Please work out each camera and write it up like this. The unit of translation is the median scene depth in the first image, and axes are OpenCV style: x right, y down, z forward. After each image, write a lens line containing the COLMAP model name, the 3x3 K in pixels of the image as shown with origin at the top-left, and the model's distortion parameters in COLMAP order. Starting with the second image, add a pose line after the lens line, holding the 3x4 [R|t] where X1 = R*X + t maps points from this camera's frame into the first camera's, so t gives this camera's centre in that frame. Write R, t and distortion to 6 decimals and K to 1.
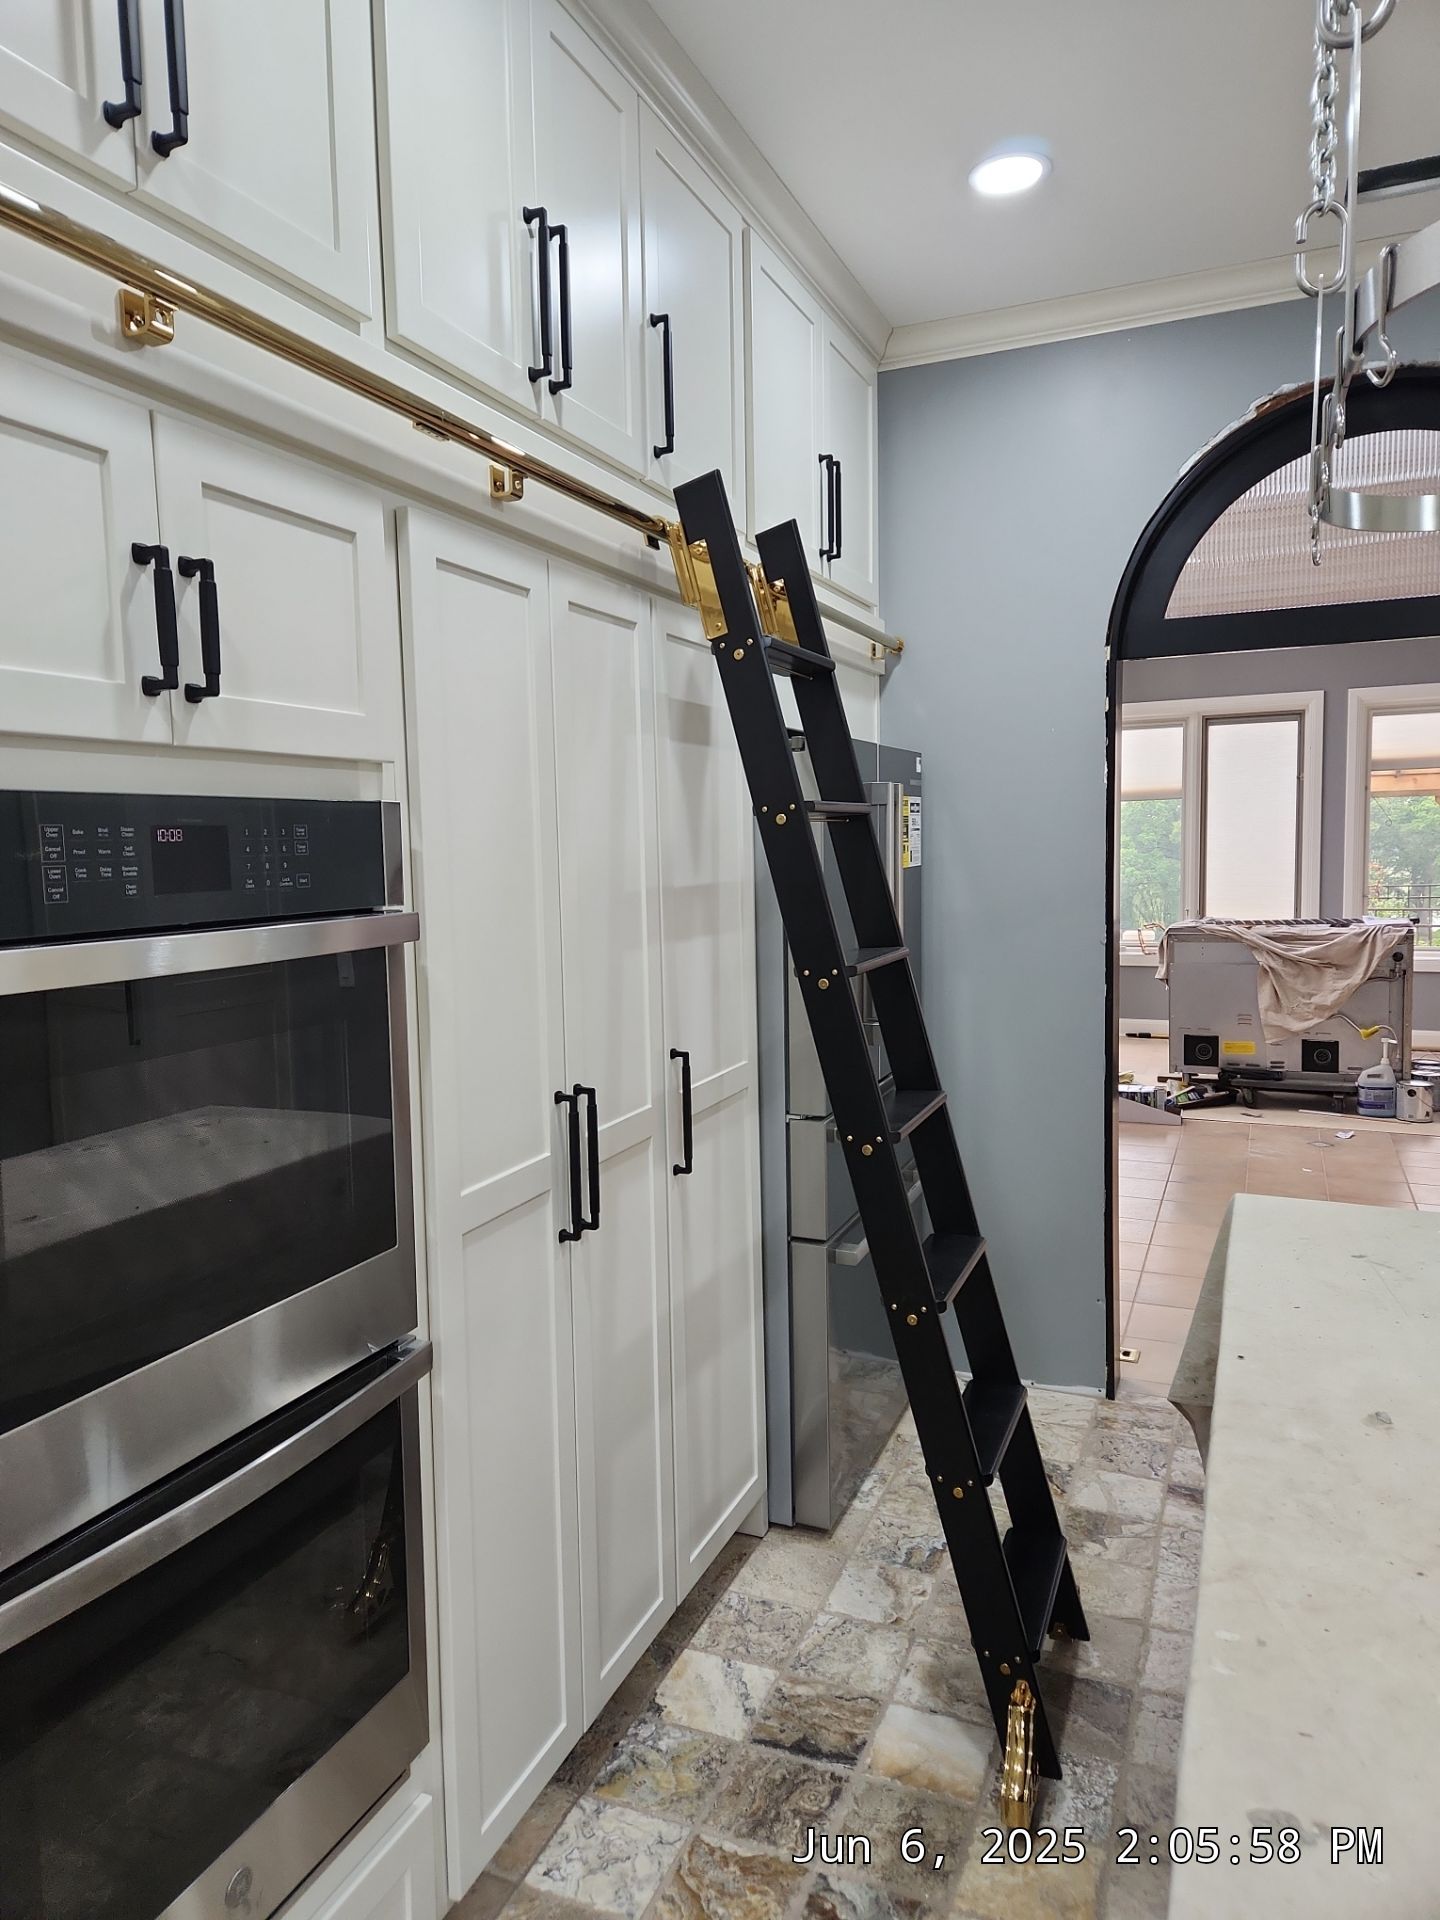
lens RADIAL K [[1269.1, 0, 691.1], [0, 1269.1, 940.5], [0, 0, 1]] dist [0.078626, -0.062819]
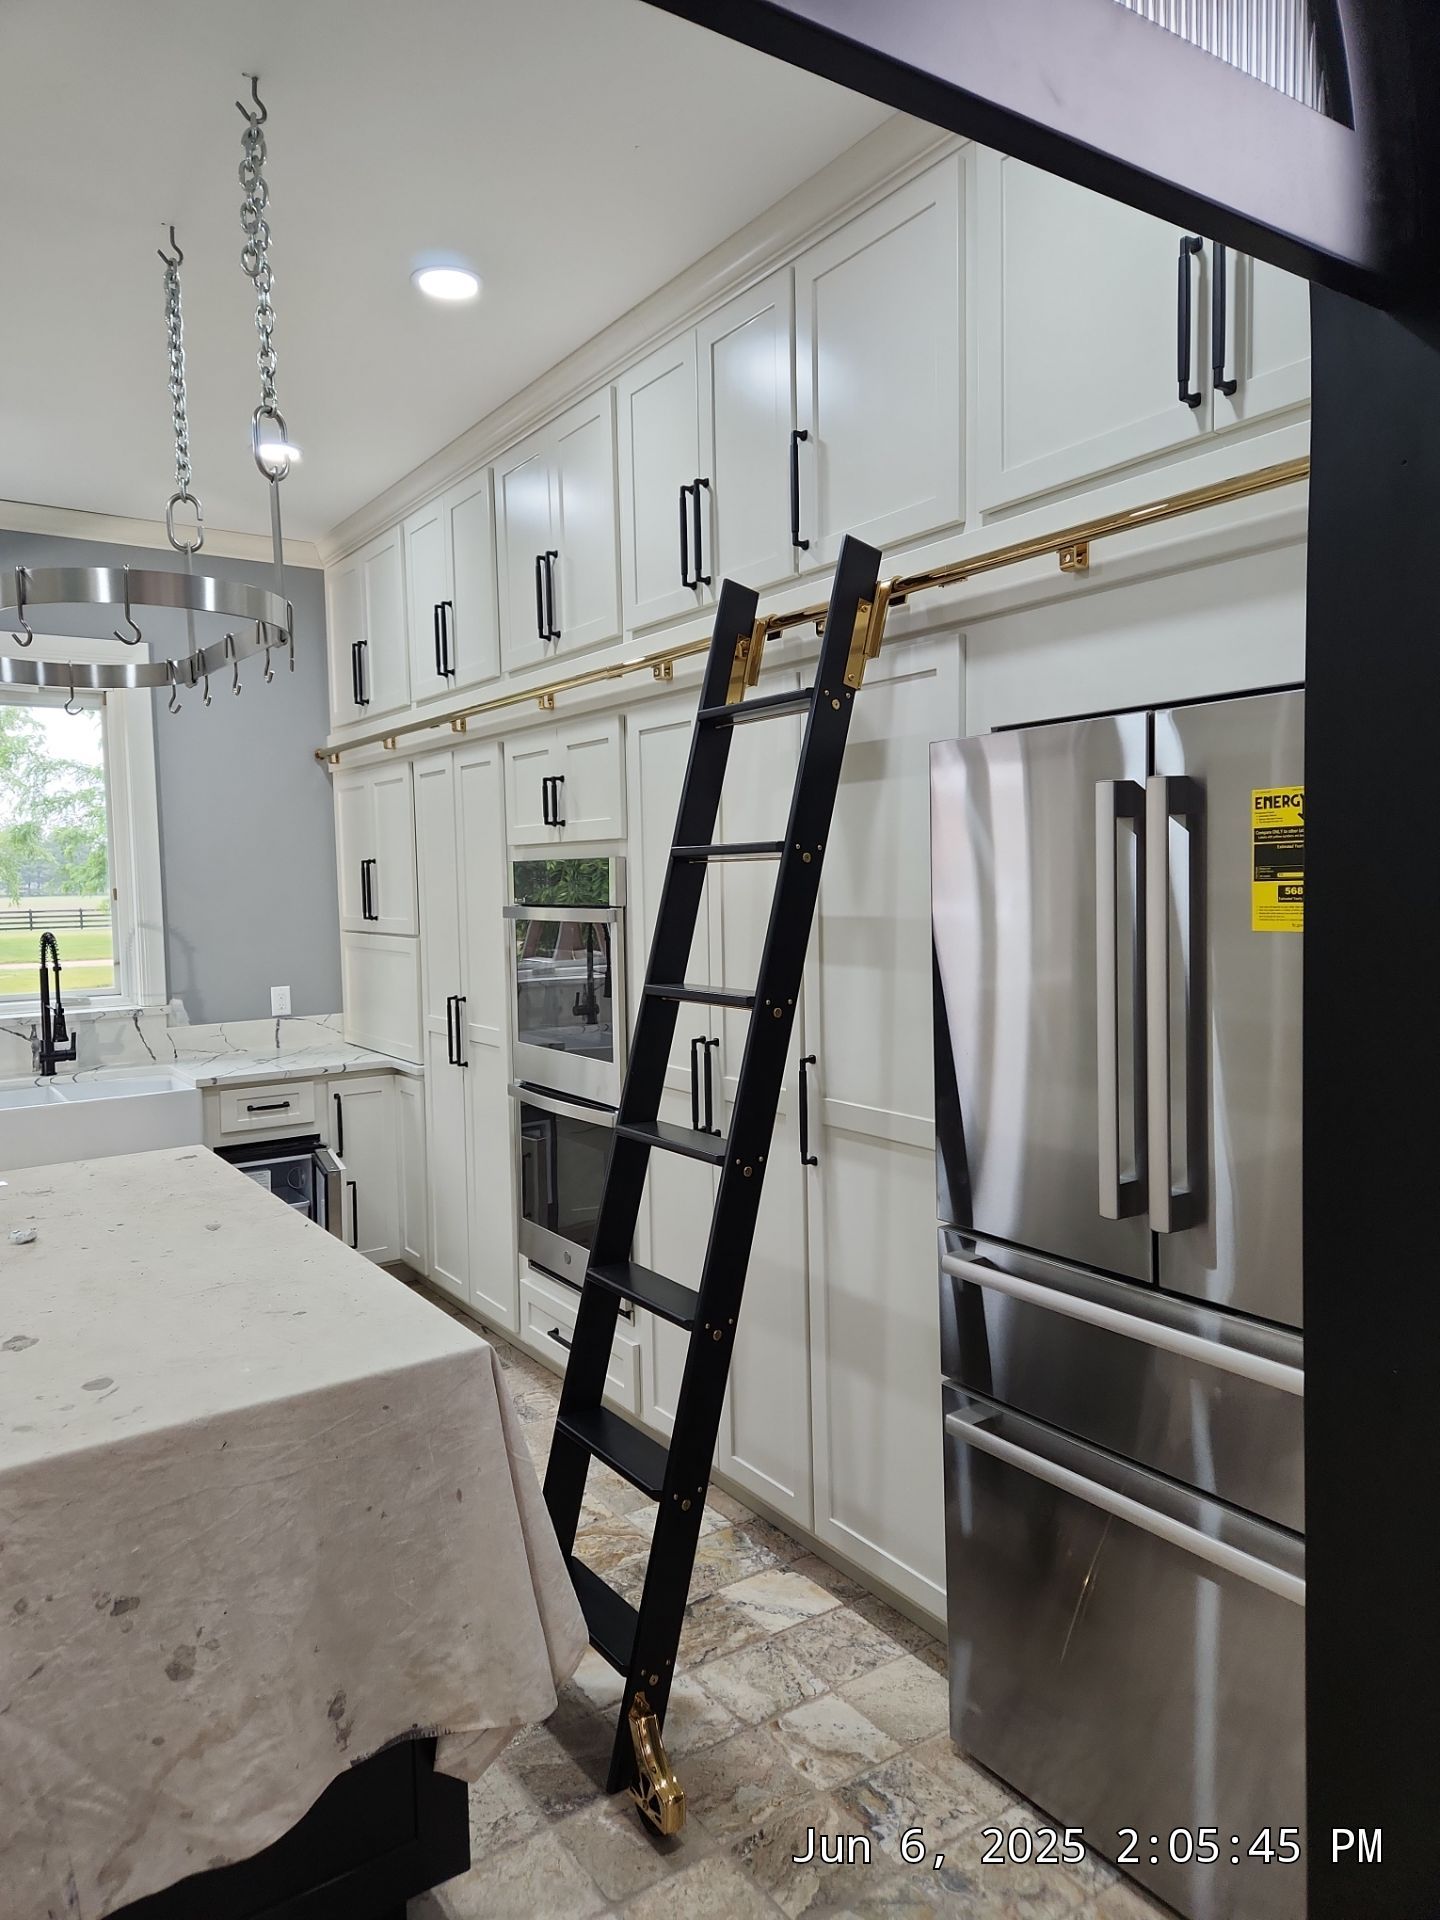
lens RADIAL K [[1269.1, 0, 707.0], [0, 1269.1, 960.5], [0, 0, 1]] dist [0.078626, -0.062819]
pose [[-0.526880, 0.088374, -0.845333, 0.935076], [-0.037187, 0.991230, 0.126804, -0.133301], [0.849126, 0.098246, -0.518973, 1.408334]]
